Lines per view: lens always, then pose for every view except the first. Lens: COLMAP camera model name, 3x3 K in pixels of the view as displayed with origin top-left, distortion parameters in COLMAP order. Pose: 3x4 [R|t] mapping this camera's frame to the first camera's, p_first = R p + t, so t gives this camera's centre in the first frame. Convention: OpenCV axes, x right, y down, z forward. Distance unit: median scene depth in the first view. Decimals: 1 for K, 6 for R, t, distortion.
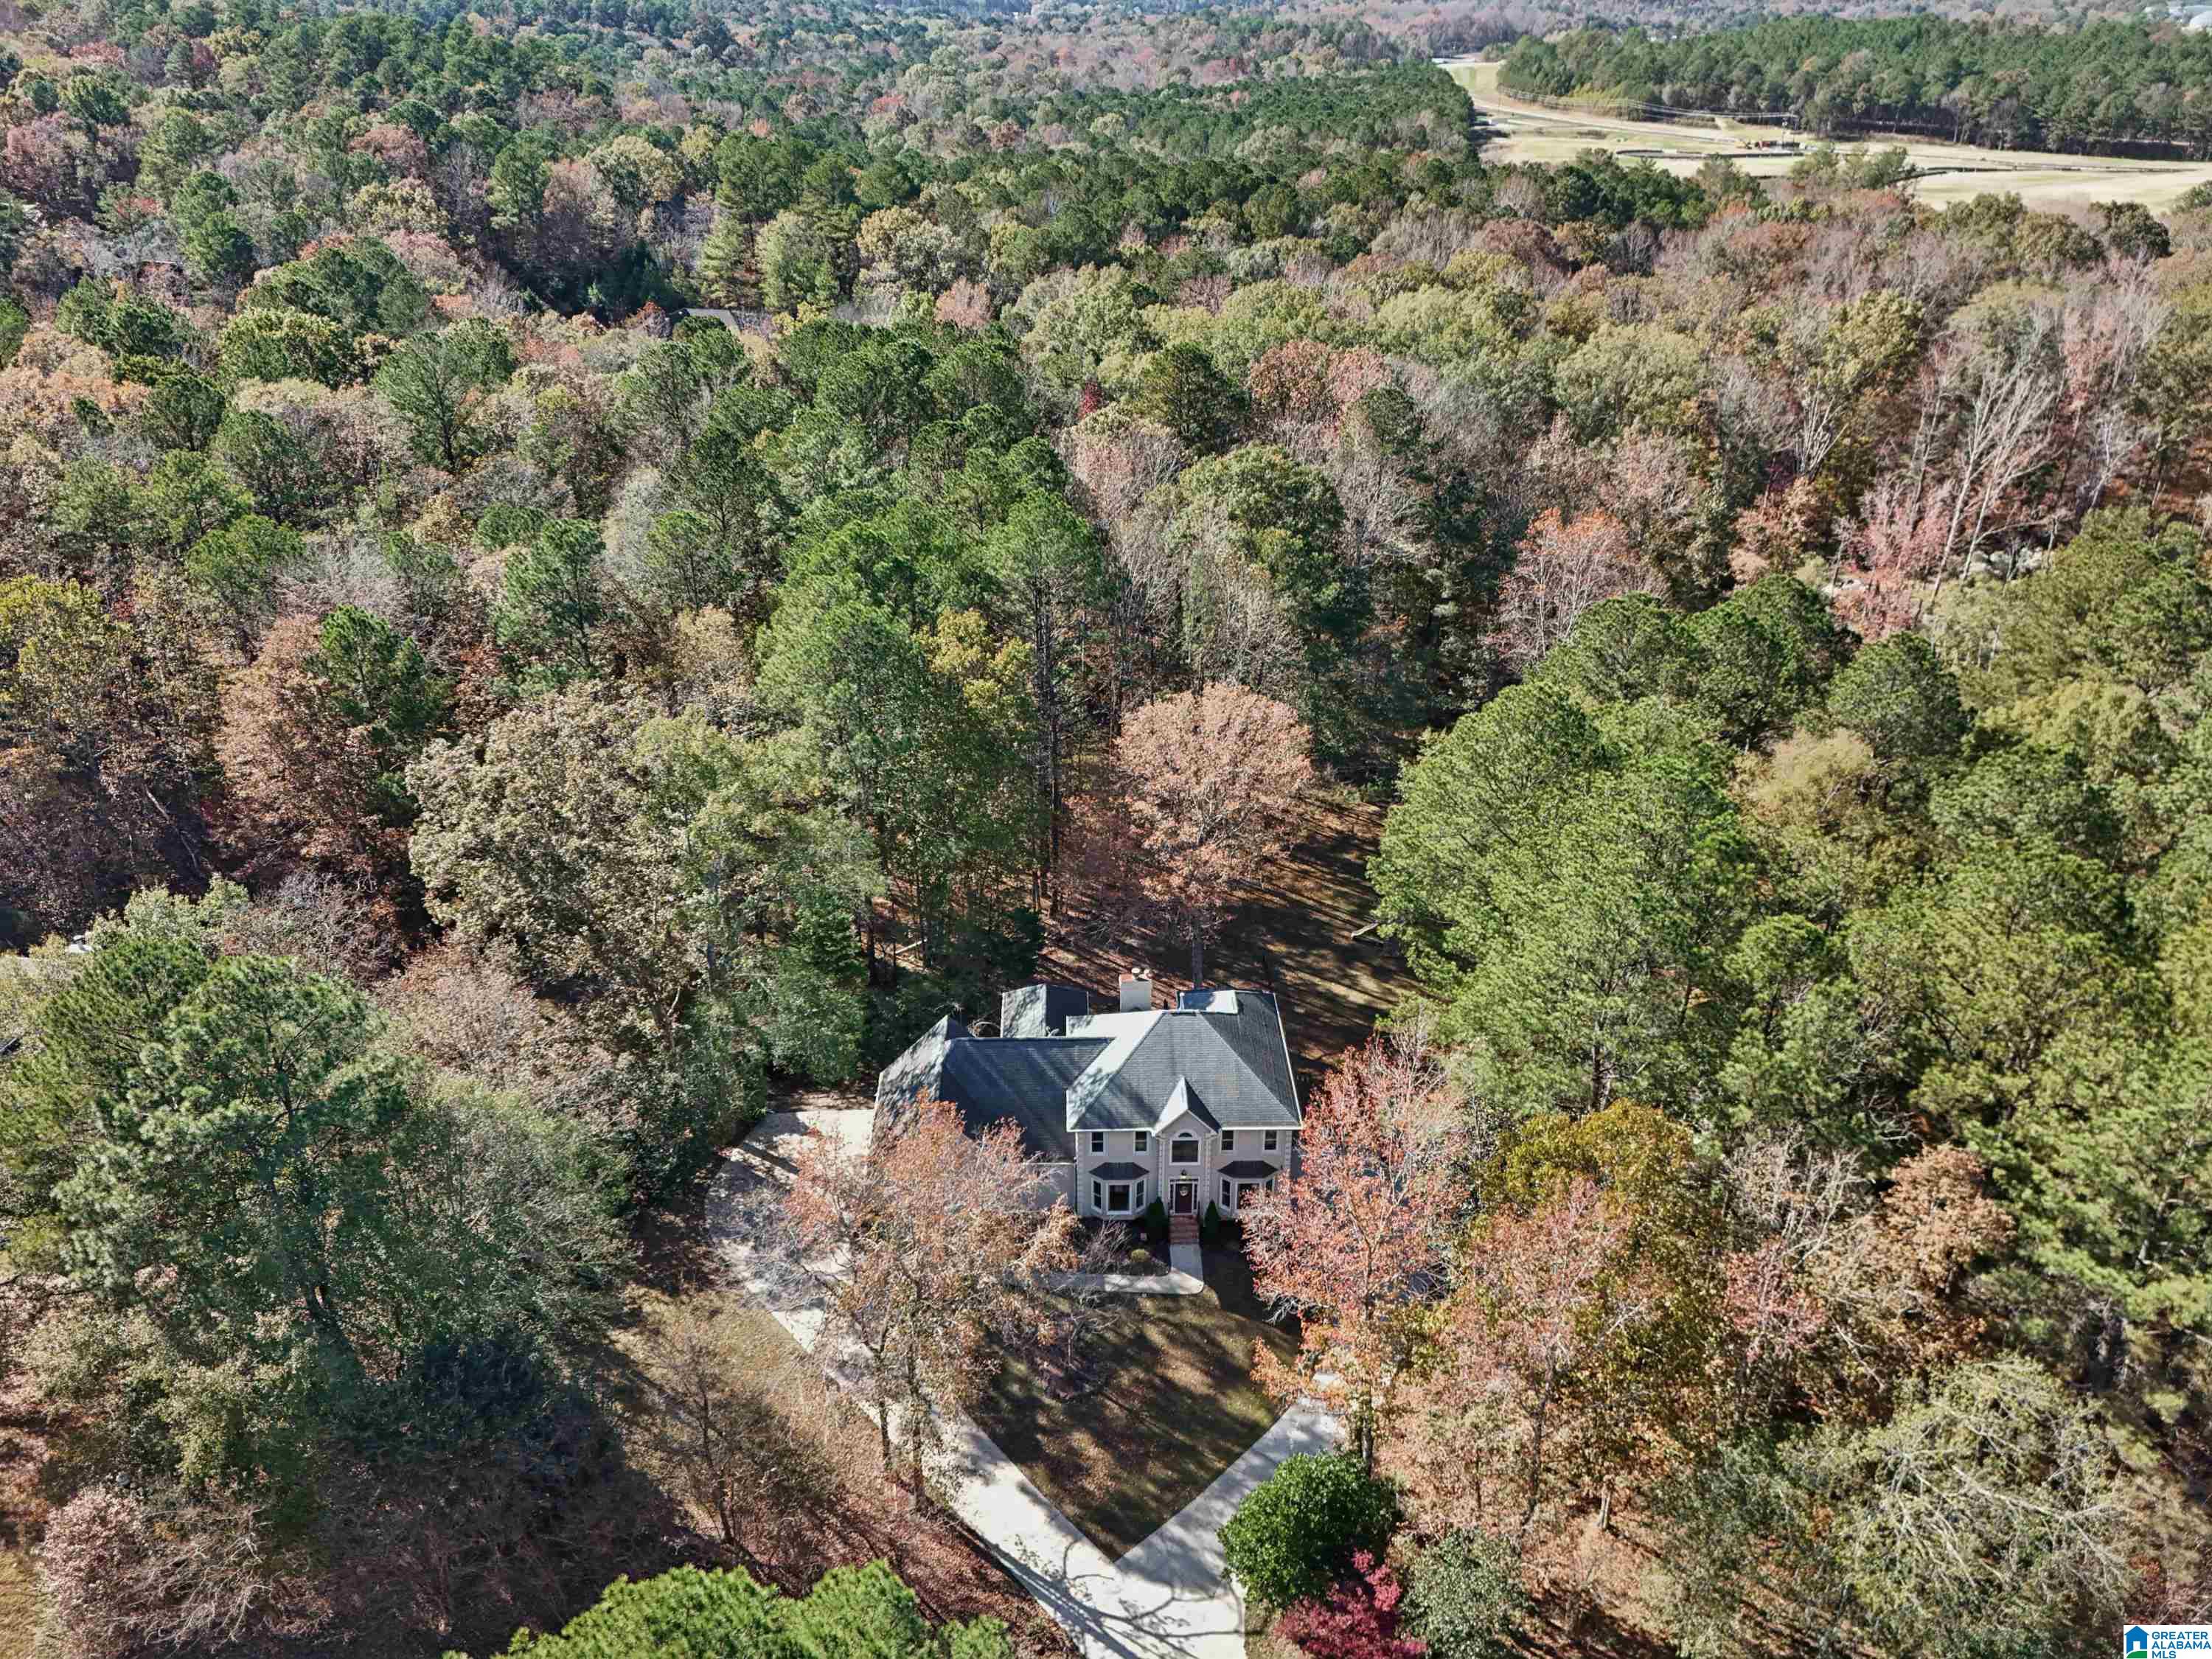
lens RADIAL K [[1596.7, 0, 1106.0], [0, 1596.7, 829.5], [0, 0, 1]] dist [0.072750, -0.062773]
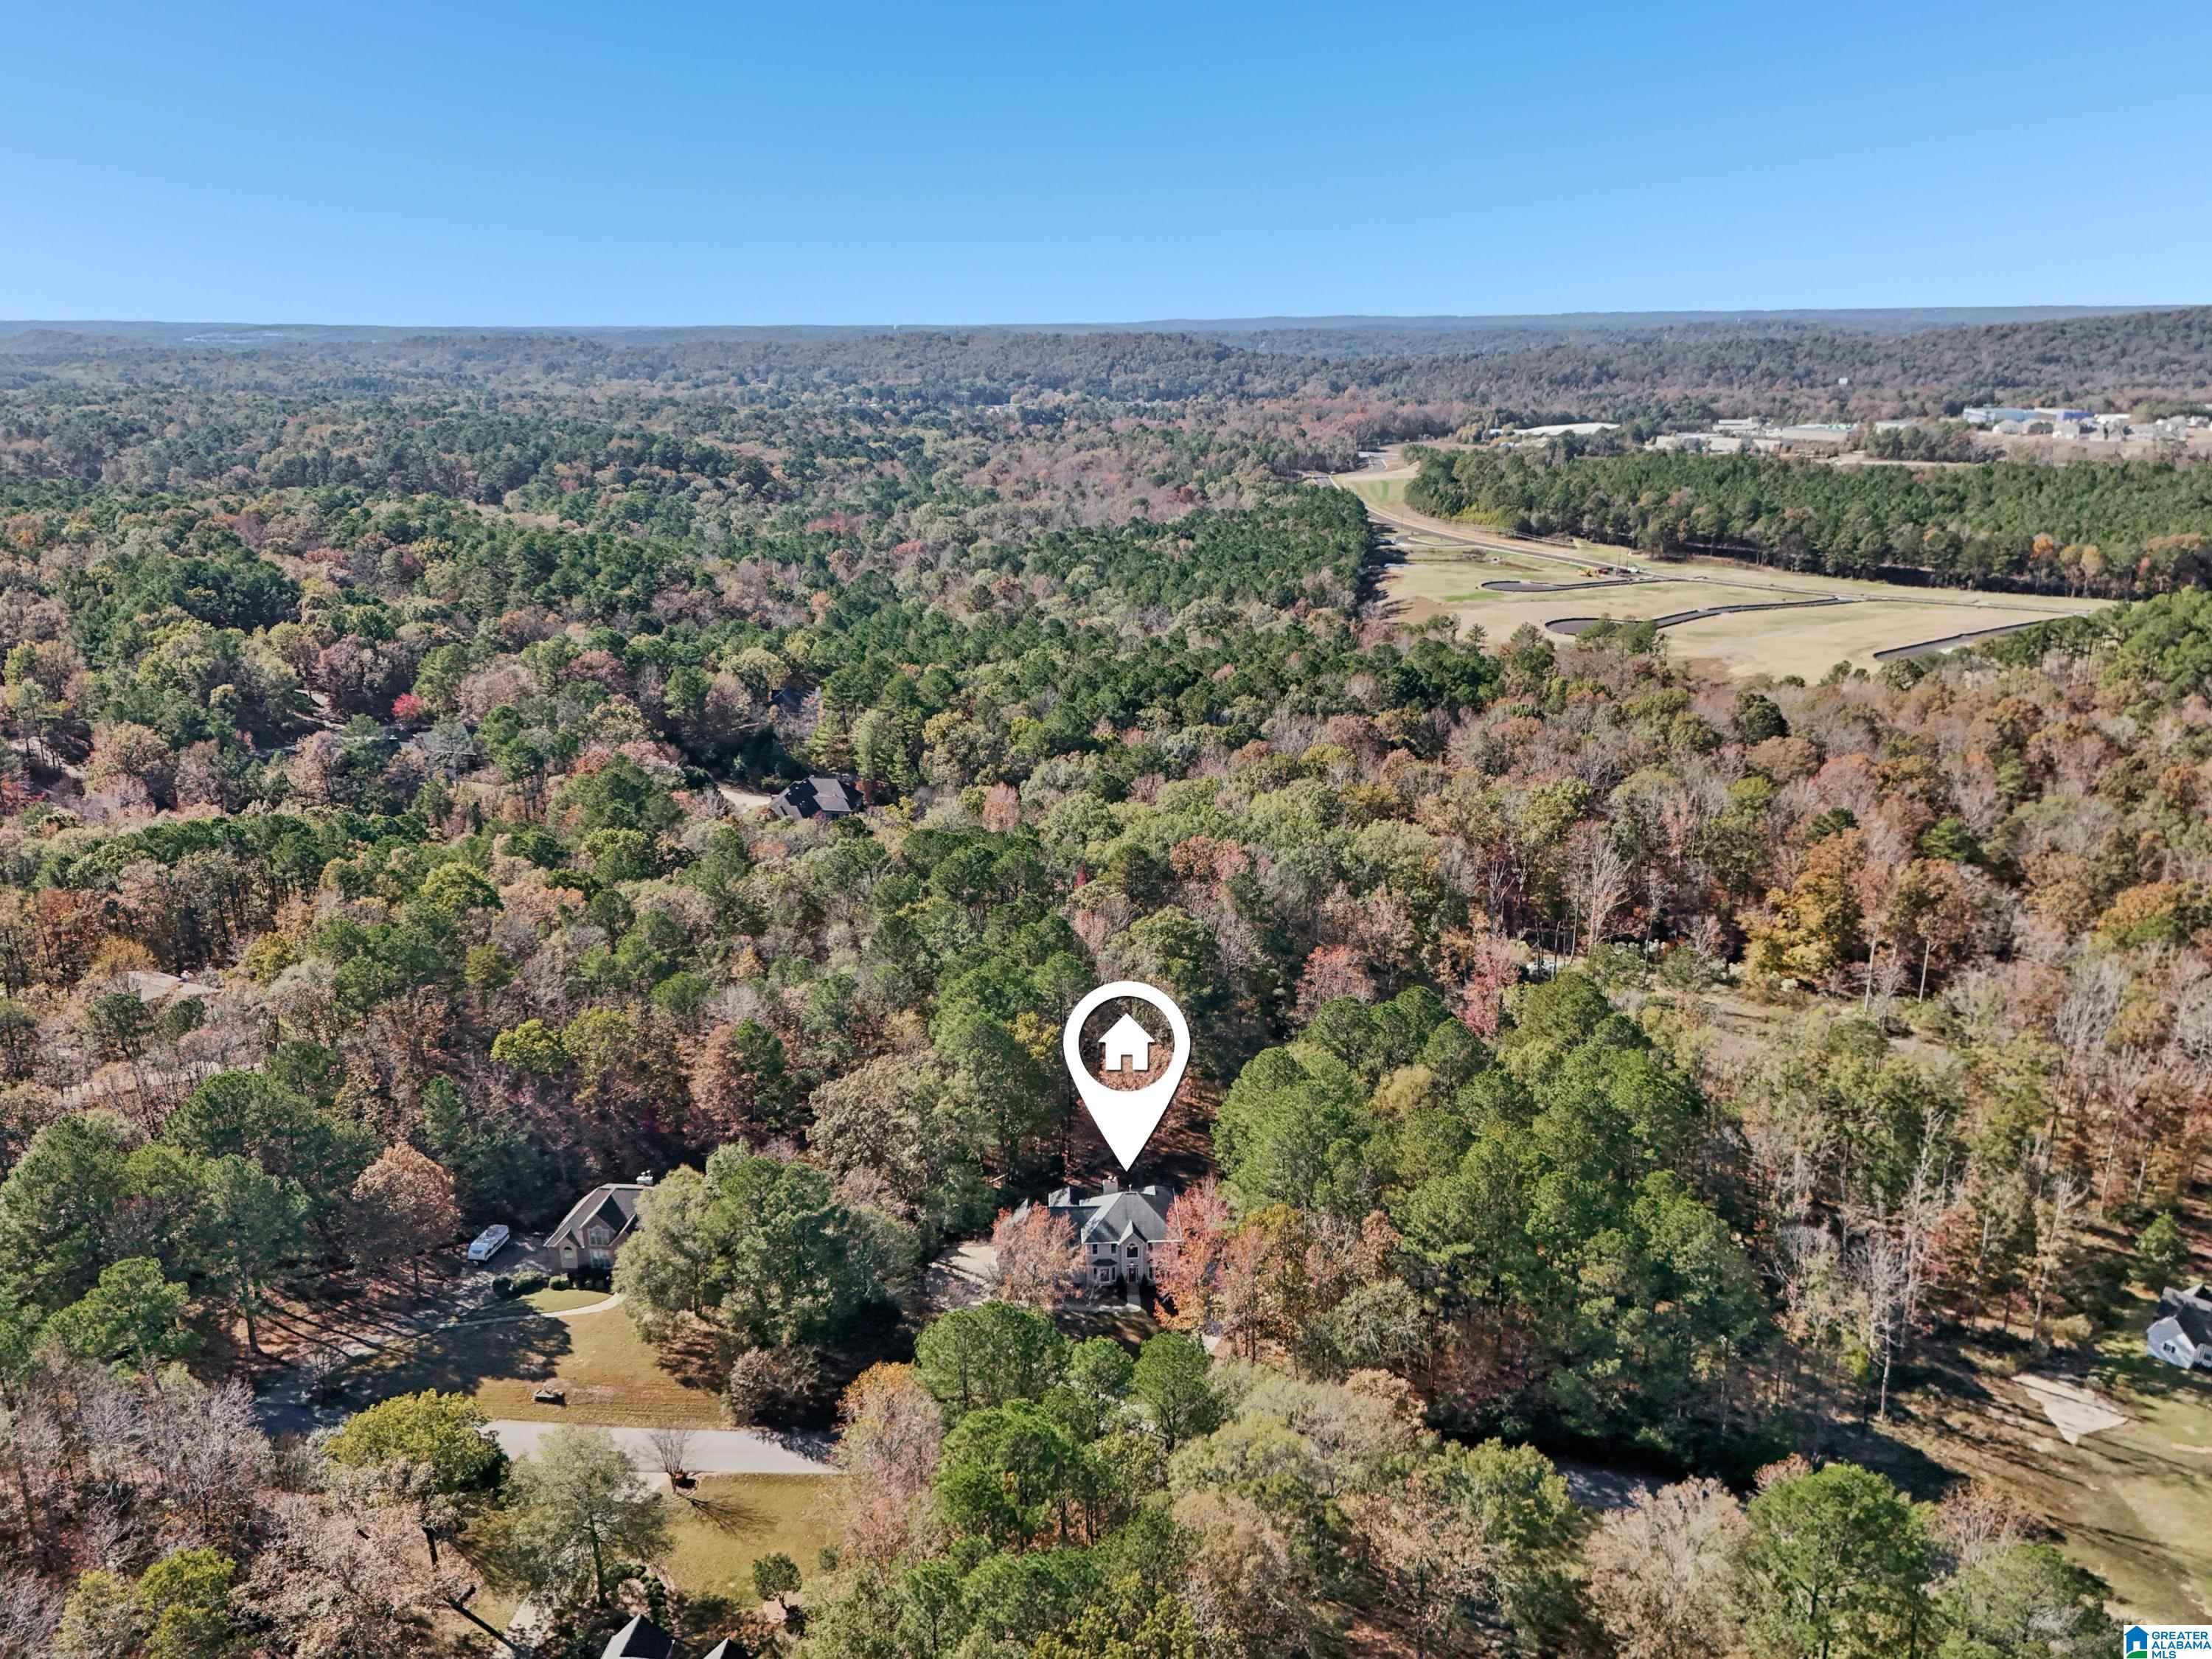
lens RADIAL K [[1631.8, 0, 1106.0], [0, 1631.8, 829.5], [0, 0, 1]] dist [0.120269, -0.001057]
pose [[0.999751, -0.017766, 0.013487, -0.009457], [0.019955, 0.982555, -0.184900, 0.031636], [-0.009967, 0.185123, 0.982665, -1.259252]]
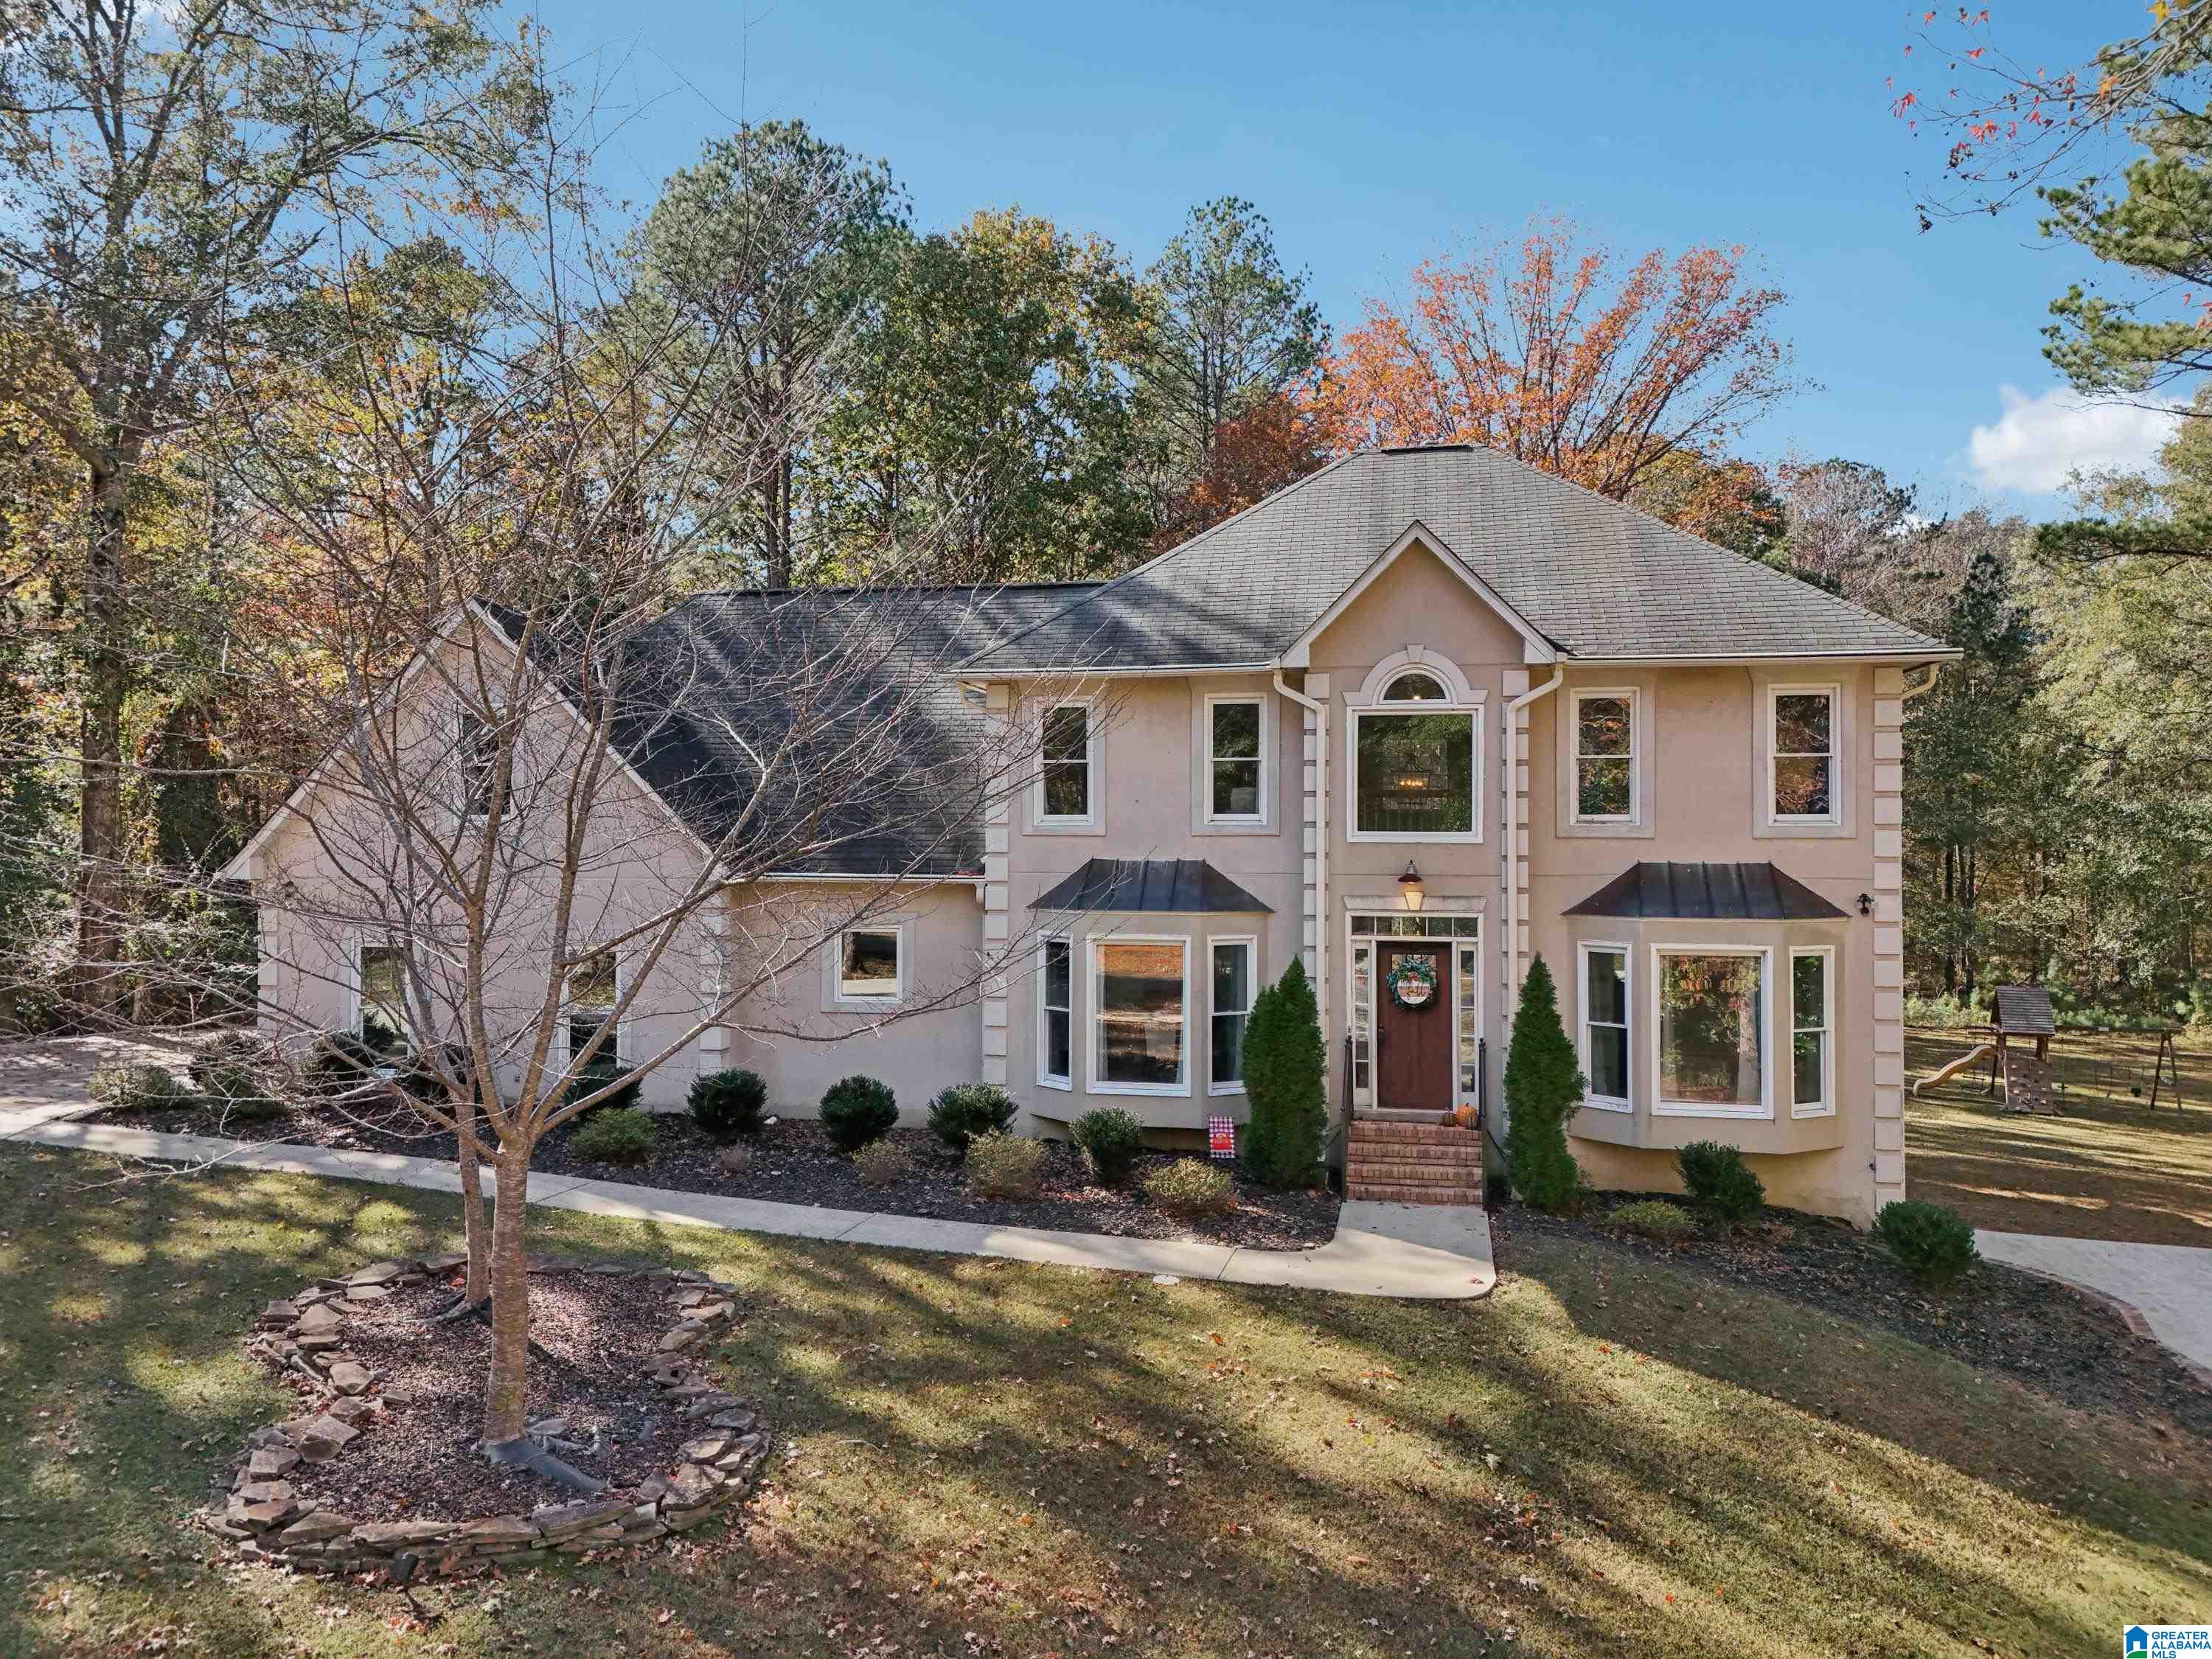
lens RADIAL K [[1596.5, 0, 1104.0], [0, 1596.5, 818.6], [0, 0, 1]] dist [0.071364, -0.055612]
pose [[0.973233, -0.001134, -0.229819, 0.049712], [-0.106330, 0.884303, -0.454646, 0.268509], [0.203745, 0.466913, 0.860512, 0.665850]]
